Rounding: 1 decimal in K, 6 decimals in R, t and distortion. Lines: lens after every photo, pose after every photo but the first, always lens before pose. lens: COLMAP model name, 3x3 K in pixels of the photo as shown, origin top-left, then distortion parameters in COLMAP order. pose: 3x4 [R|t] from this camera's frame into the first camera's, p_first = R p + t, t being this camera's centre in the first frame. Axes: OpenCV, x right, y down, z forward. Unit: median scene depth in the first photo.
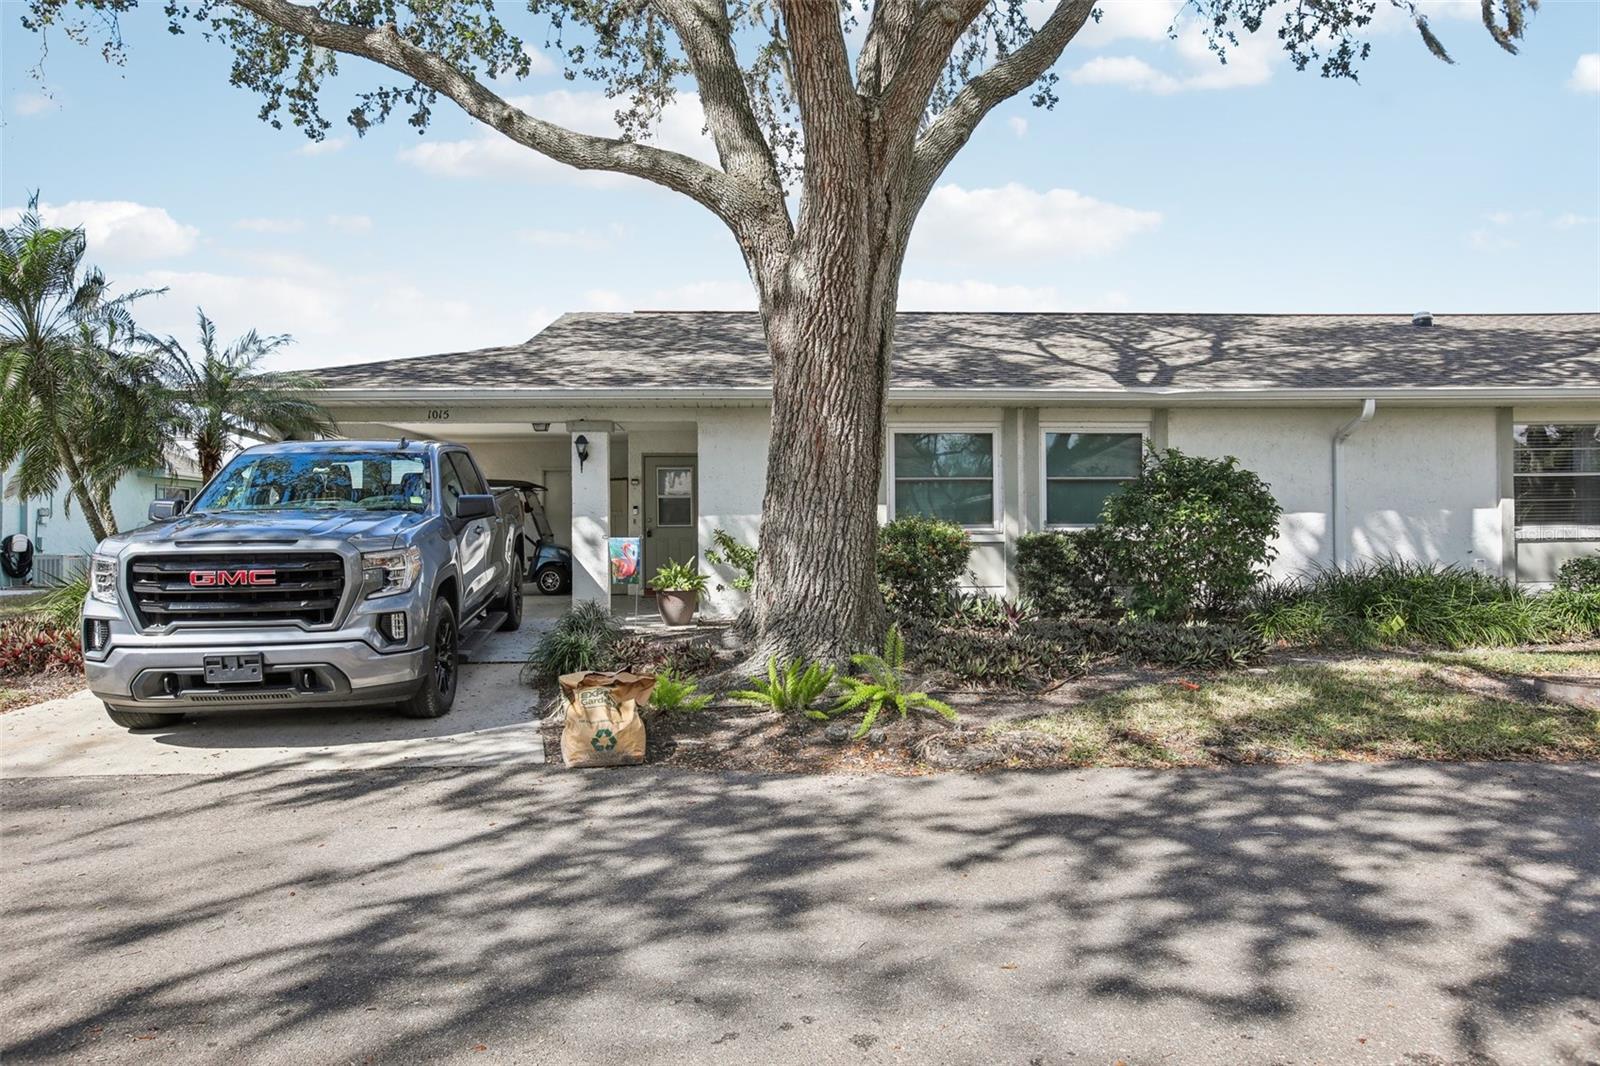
lens RADIAL K [[1065.4, 0, 800.0], [0, 1065.4, 533.0], [0, 0, 1]] dist [-0.008379, -0.000080]
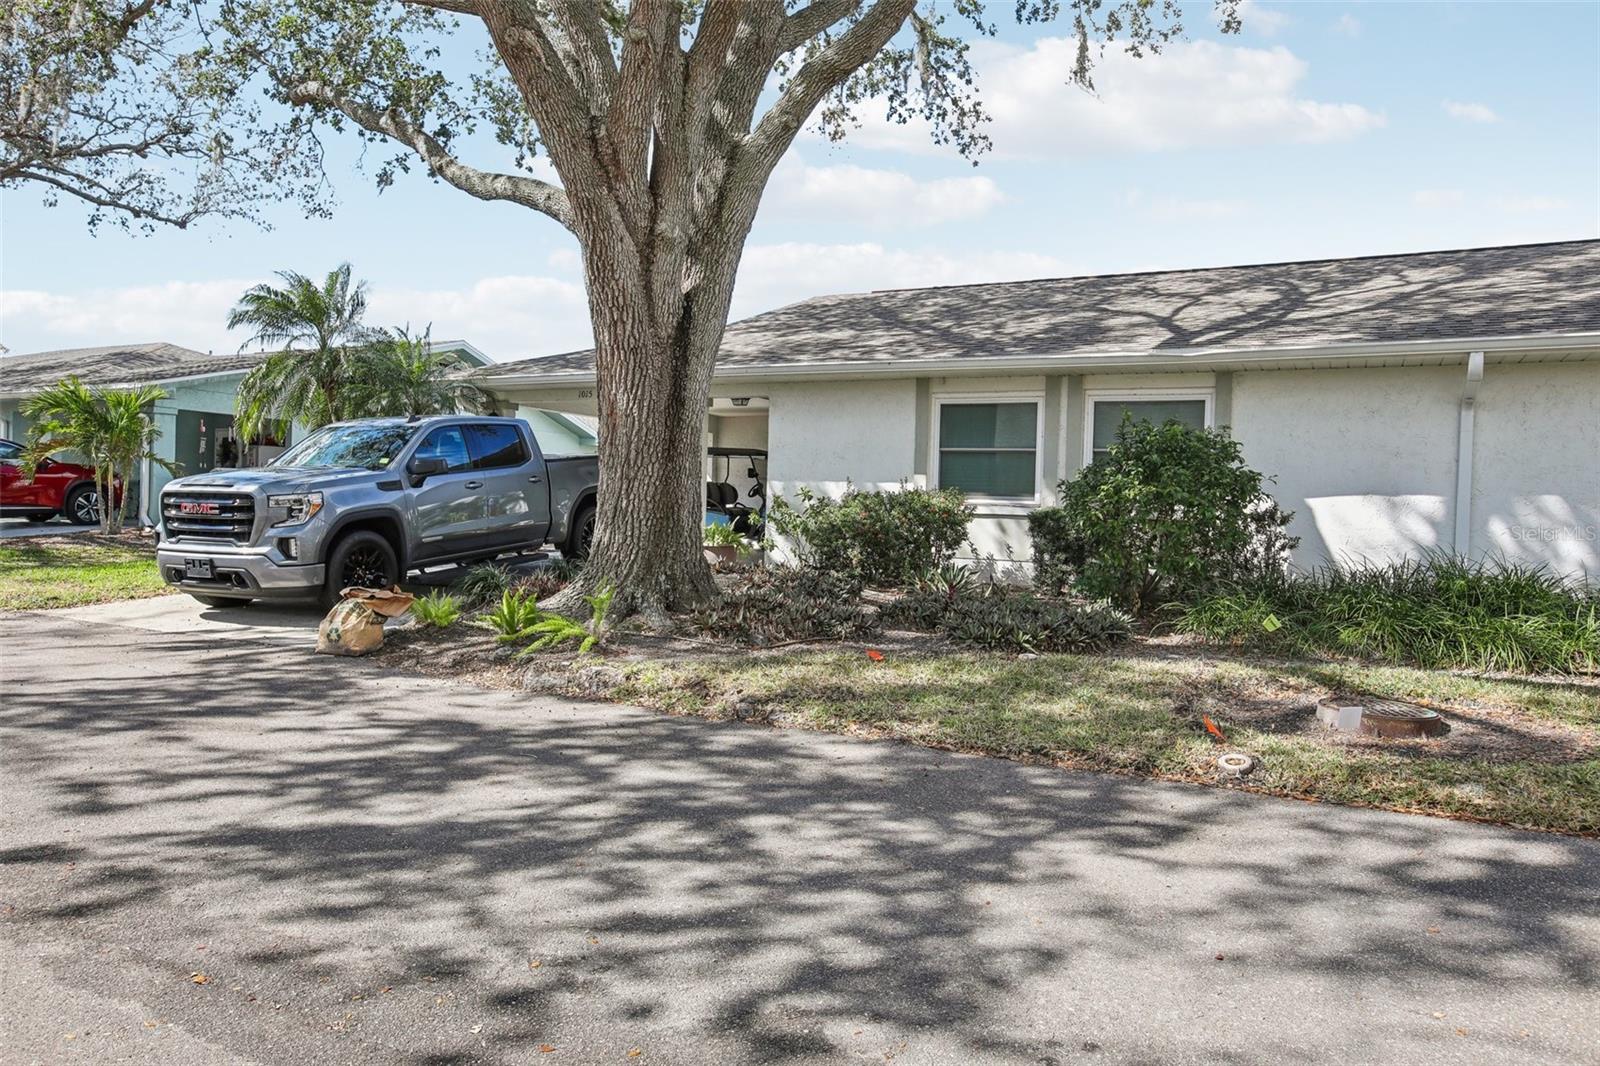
lens RADIAL K [[1065.6, 0, 800.0], [0, 1065.6, 533.0], [0, 0, 1]] dist [-0.020837, -0.001688]
pose [[0.858706, 0.047295, -0.510282, 0.597872], [-0.033639, 0.998787, 0.035964, -0.003947], [0.511363, -0.013718, 0.859255, 0.078116]]
